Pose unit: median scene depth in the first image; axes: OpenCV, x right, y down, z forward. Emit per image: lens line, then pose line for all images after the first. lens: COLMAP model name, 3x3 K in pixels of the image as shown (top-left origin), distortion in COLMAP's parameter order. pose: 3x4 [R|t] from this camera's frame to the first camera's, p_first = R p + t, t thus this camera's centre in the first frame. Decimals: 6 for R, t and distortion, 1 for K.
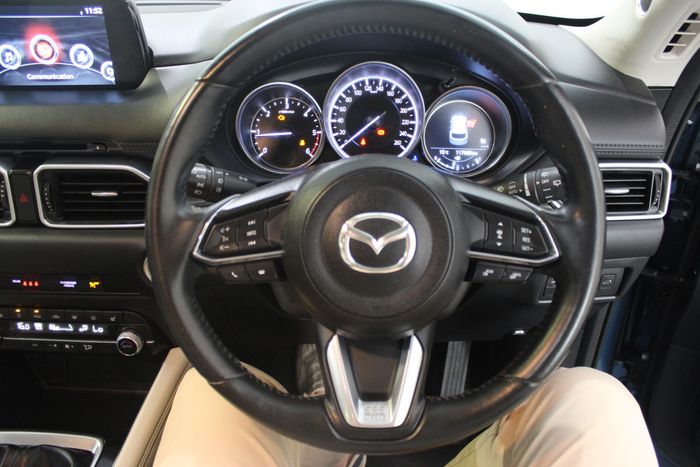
lens RADIAL K [[591.5, 0, 350.0], [0, 591.5, 233.5], [0, 0, 1]] dist [-0.155425, 0.165337]
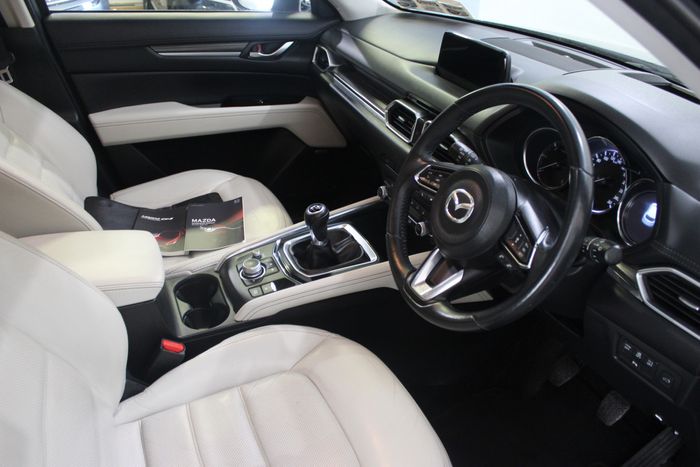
lens RADIAL K [[591.5, 0, 350.0], [0, 591.5, 233.5], [0, 0, 1]] dist [-0.155425, 0.165337]
pose [[0.422194, 0.468594, -0.775997, 0.988186], [-0.489686, 0.838279, 0.239782, -0.132587], [0.762863, 0.278760, 0.583381, -0.233247]]
